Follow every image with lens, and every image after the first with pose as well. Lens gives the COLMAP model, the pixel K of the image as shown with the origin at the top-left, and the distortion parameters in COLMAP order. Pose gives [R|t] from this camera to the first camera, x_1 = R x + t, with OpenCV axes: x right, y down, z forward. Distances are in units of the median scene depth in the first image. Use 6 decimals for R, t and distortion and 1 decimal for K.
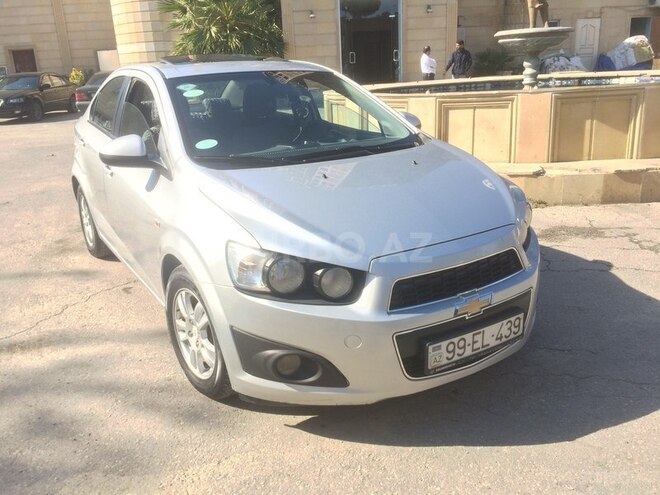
lens RADIAL K [[570.6, 0, 331.4], [0, 570.6, 249.1], [0, 0, 1]] dist [0.061620, -0.087087]
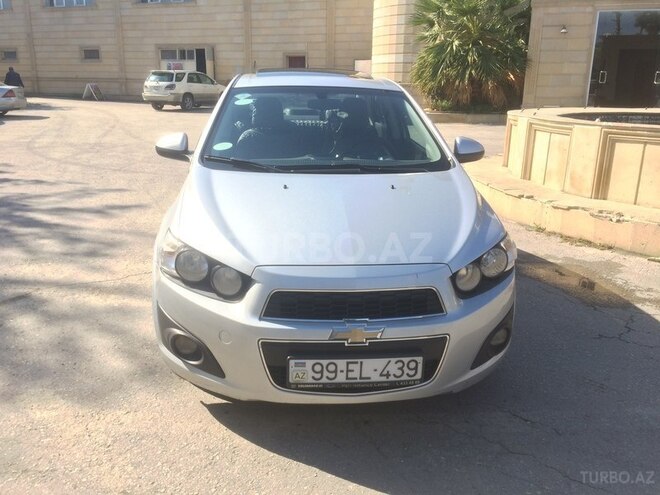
lens RADIAL K [[570.6, 0, 330.8], [0, 570.6, 249.1], [0, 0, 1]] dist [0.061620, -0.087087]
pose [[0.892282, 0.178772, -0.414576, 0.549567], [-0.186235, 0.982242, 0.022732, -0.054867], [0.411278, 0.056925, 0.909731, 0.074601]]
